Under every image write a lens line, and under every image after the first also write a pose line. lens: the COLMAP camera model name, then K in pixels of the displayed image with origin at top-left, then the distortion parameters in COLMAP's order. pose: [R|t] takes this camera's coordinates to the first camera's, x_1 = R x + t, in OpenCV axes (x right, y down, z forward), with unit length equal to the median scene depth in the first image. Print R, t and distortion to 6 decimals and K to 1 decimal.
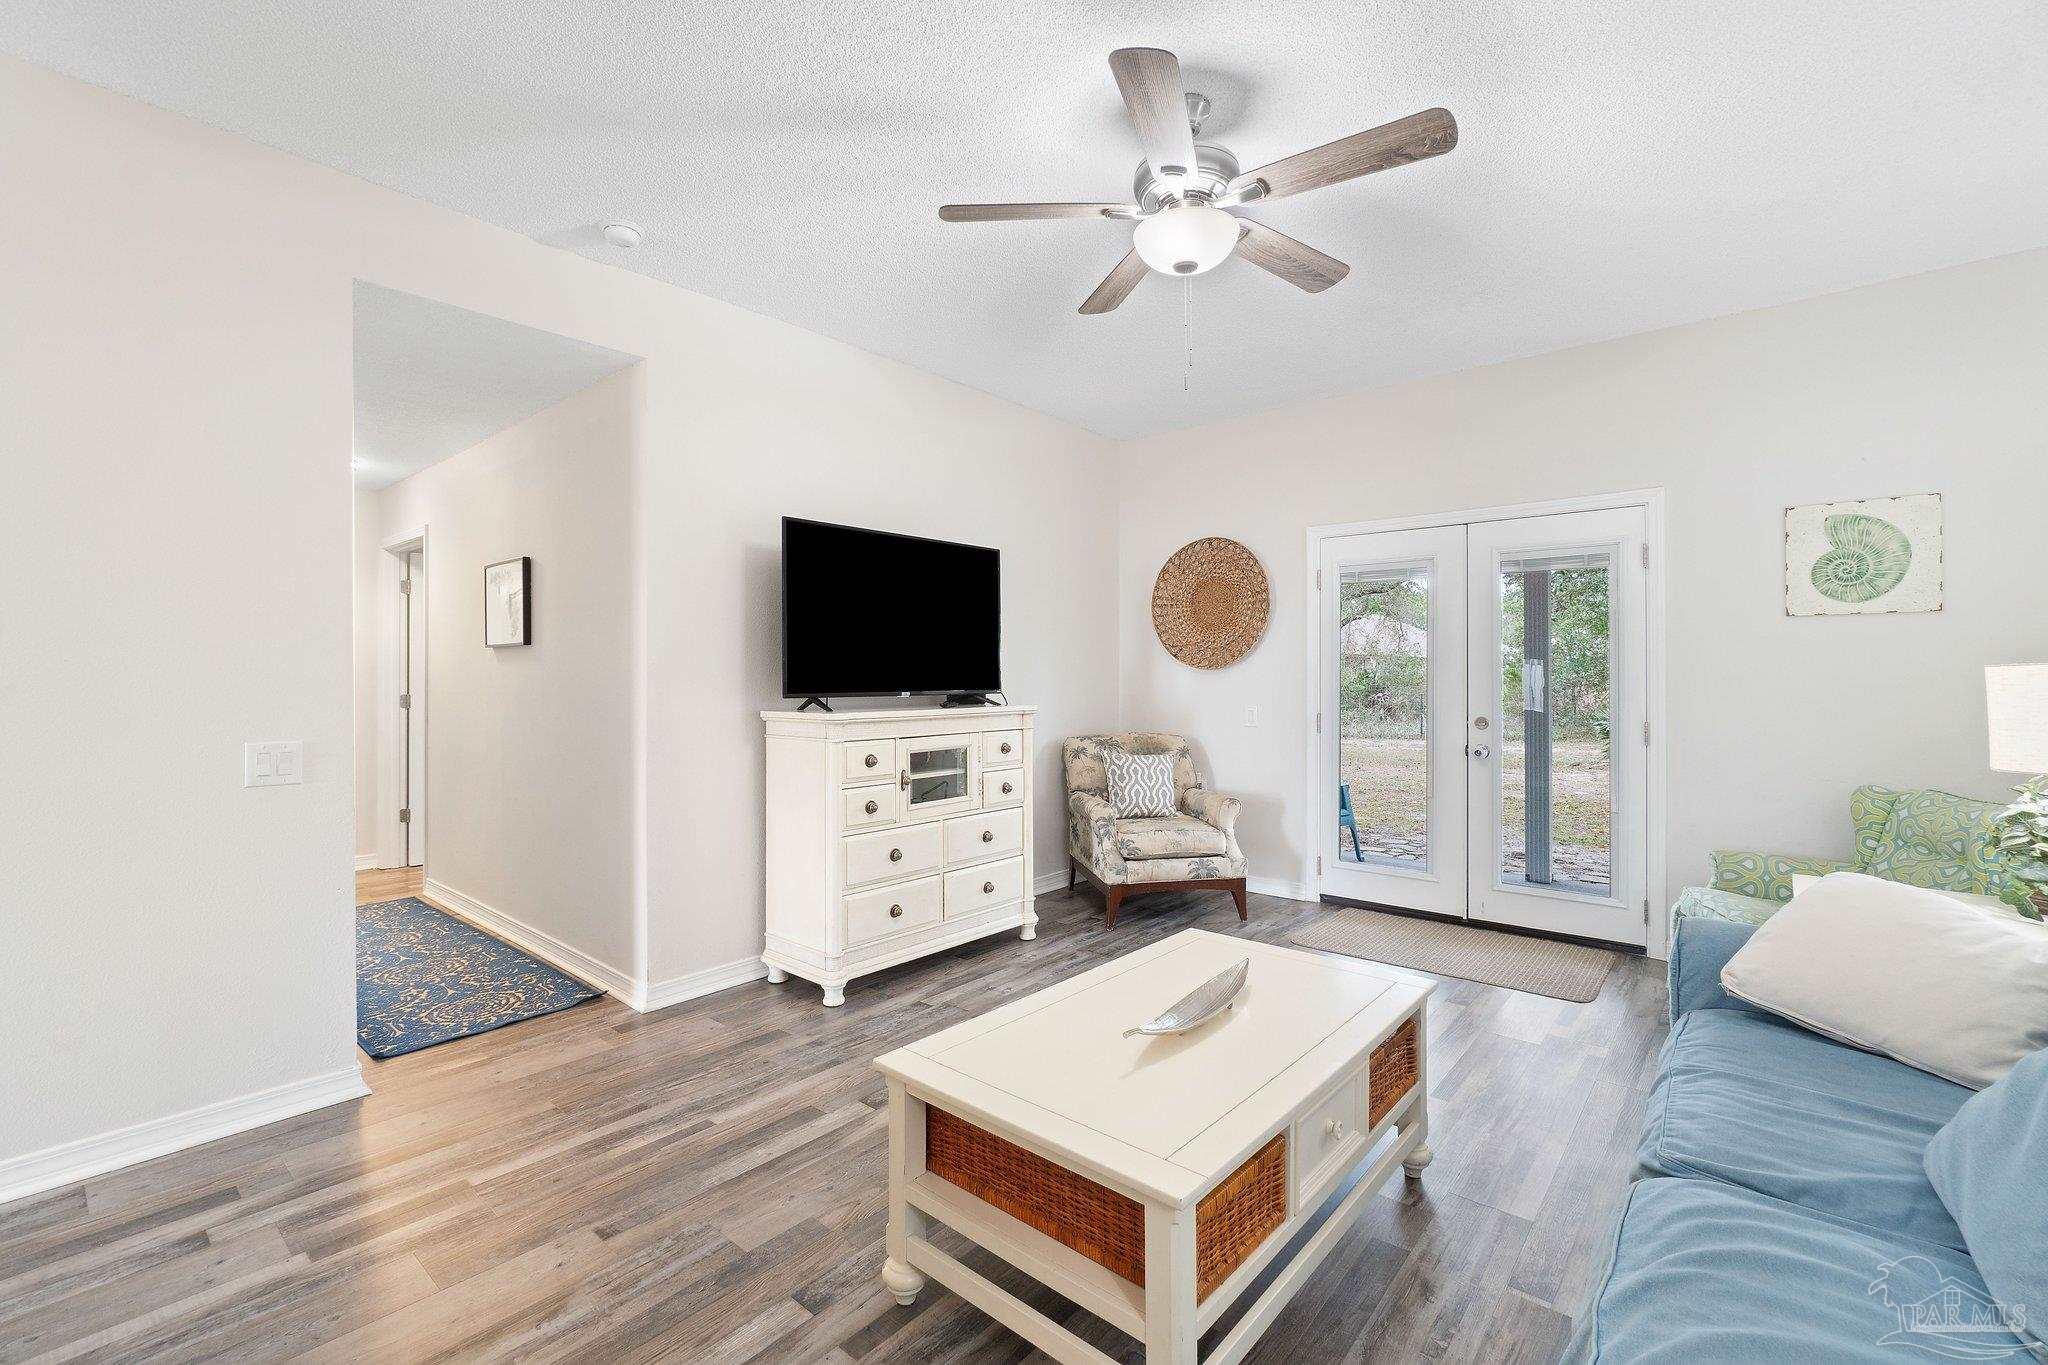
lens RADIAL K [[880.3, 0, 1024.3], [0, 880.3, 670.8], [0, 0, 1]] dist [-0.004711, 0.000880]
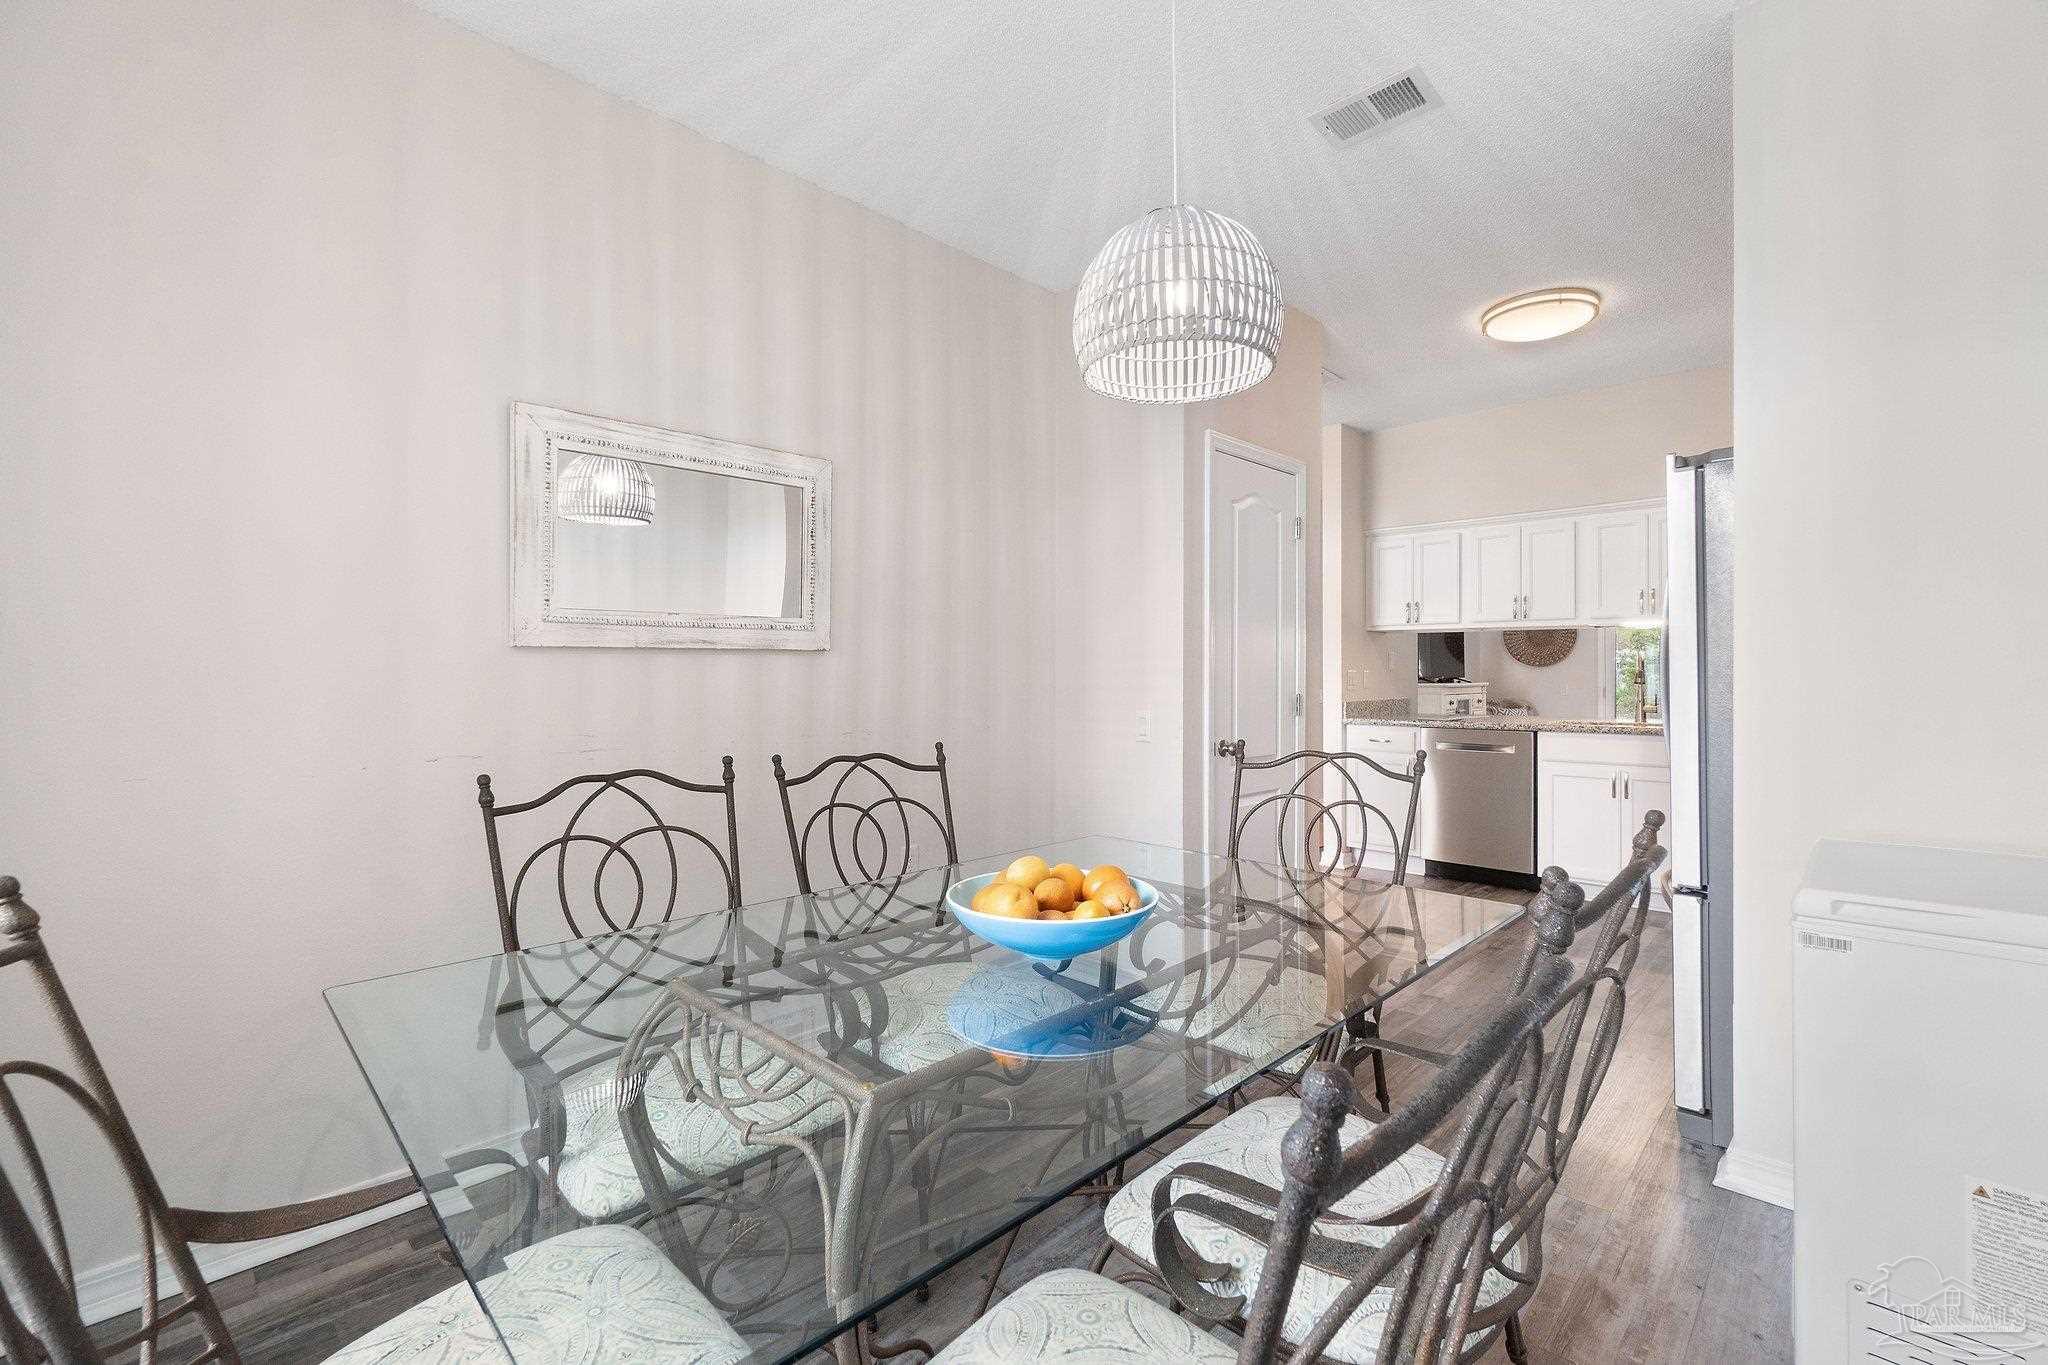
lens RADIAL K [[880.3, 0, 1024.3], [0, 880.3, 670.8], [0, 0, 1]] dist [-0.004711, 0.000880]
pose [[0.997464, 0.002360, -0.071134, -1.065598], [-0.002146, 0.999993, 0.003087, 0.005824], [0.071141, -0.002927, 0.997462, -1.401603]]
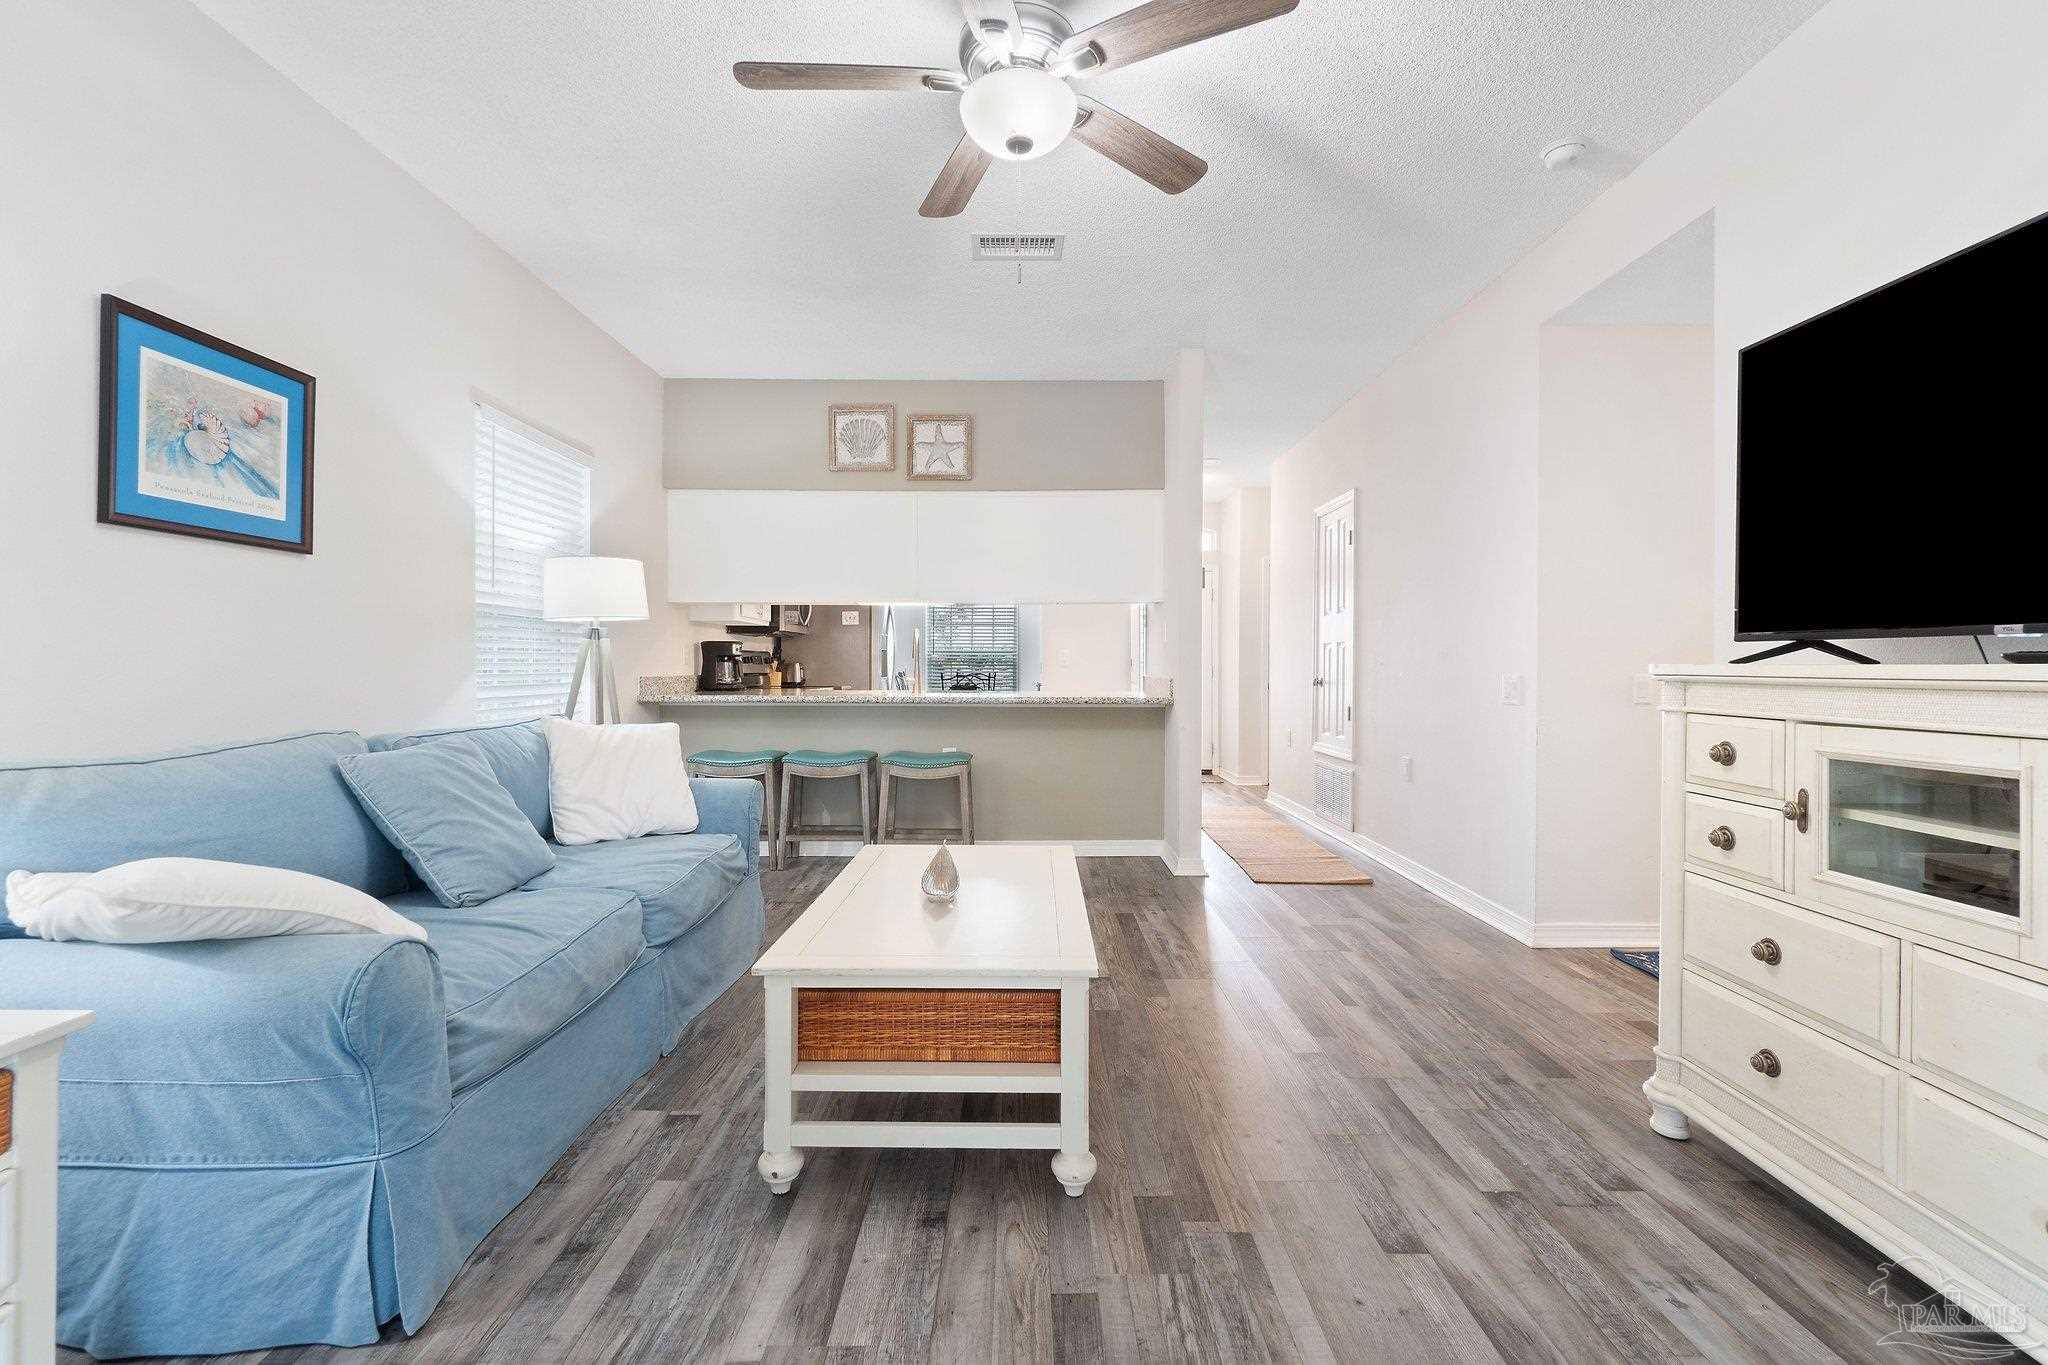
lens RADIAL K [[880.3, 0, 1024.3], [0, 880.3, 670.8], [0, 0, 1]] dist [-0.004711, 0.000880]
pose [[-0.757357, 0.006115, -0.652973, 0.449095], [0.003724, 0.999980, 0.005045, 0.040806], [0.652991, 0.001389, -0.757364, 0.990282]]
